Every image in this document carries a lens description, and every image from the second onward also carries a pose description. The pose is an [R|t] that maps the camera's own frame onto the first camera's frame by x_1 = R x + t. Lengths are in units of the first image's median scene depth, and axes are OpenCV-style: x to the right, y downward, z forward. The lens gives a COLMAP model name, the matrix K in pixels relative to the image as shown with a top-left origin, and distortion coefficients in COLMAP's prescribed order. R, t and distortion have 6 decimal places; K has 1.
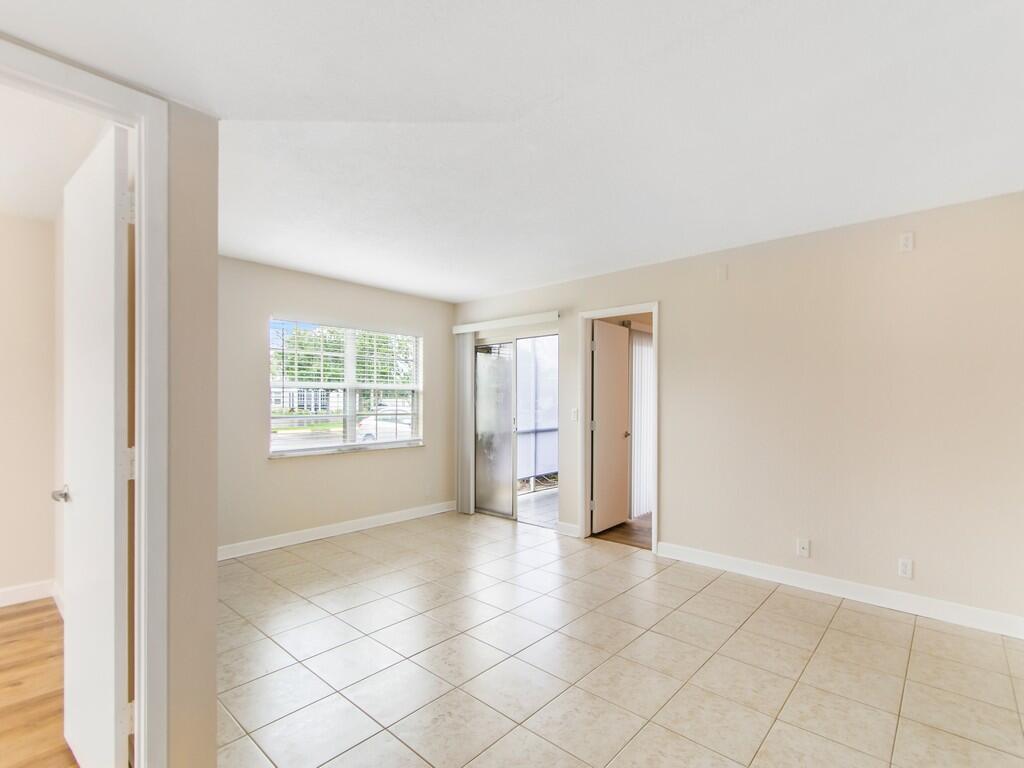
lens RADIAL K [[502.0, 0, 506.4], [0, 502.0, 403.2], [0, 0, 1]] dist [0.002532, -0.000989]
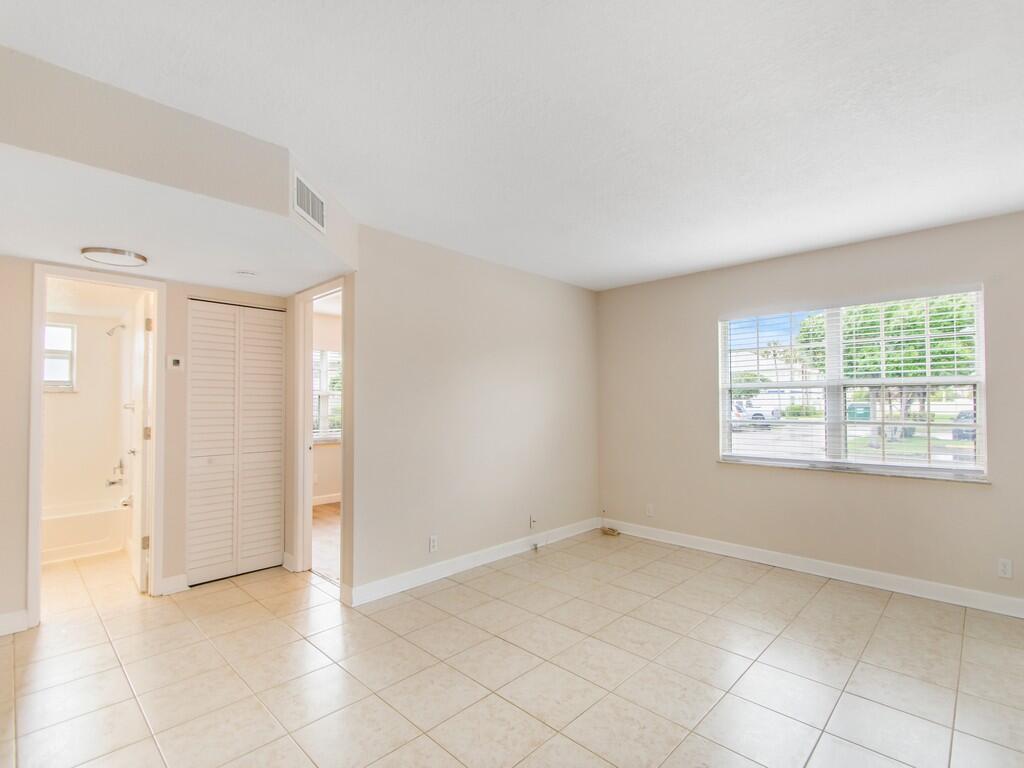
lens RADIAL K [[502.0, 0, 506.4], [0, 502.0, 403.2], [0, 0, 1]] dist [0.002532, -0.000989]
pose [[-0.068164, -0.004608, -0.997664, 0.469310], [0.000619, 0.999989, -0.004661, -0.001484], [0.997674, -0.000936, -0.068160, 0.555225]]
